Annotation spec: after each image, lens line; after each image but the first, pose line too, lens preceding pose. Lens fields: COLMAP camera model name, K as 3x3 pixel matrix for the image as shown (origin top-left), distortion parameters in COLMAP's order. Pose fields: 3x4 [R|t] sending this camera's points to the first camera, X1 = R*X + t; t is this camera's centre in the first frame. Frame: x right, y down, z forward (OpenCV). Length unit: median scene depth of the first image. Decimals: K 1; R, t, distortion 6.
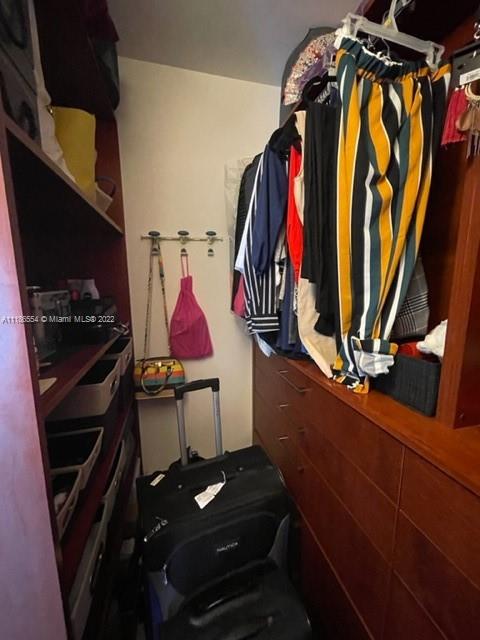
lens RADIAL K [[259.0, 0, 237.1], [0, 259.0, 320.4], [0, 0, 1]] dist [0.000963, 0.000342]
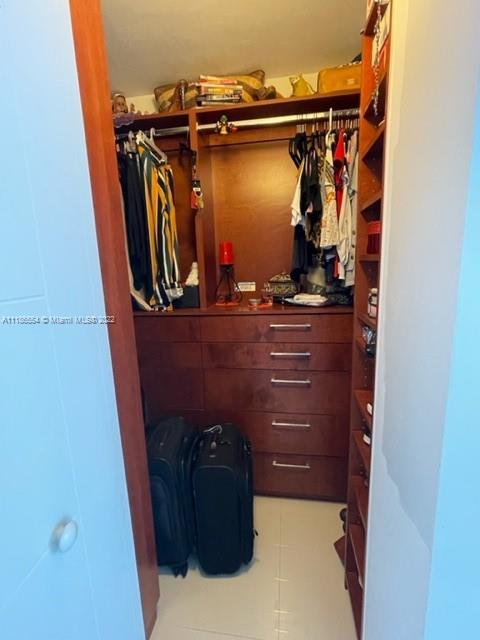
lens RADIAL K [[311.3, 0, 240.0], [0, 311.3, 320.0], [0, 0, 1]] dist [-0.003297, -0.000404]
pose [[0.384114, -0.179528, 0.905663, -1.732380], [0.179099, 0.976770, 0.117663, 0.176230], [-0.905748, 0.117008, 0.407344, -0.563347]]
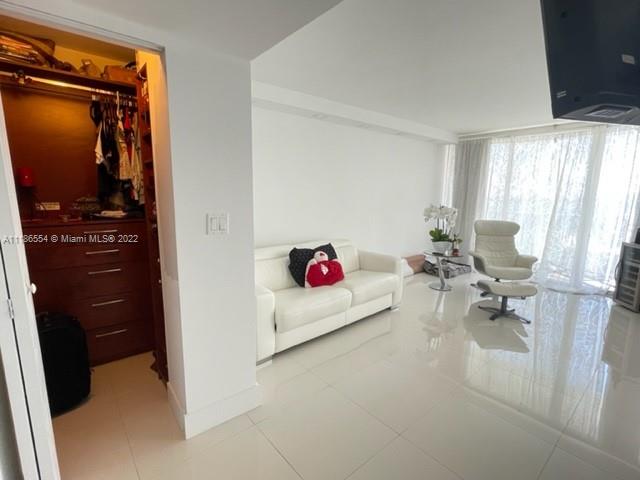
lens RADIAL K [[311.3, 0, 318.2], [0, 311.3, 242.0], [0, 0, 1]] dist [-0.003297, -0.000404]
pose [[-0.434552, -0.149324, 0.888182, -3.399499], [0.130430, 0.965330, 0.226109, 0.211596], [-0.891152, 0.214102, -0.400010, -0.667603]]
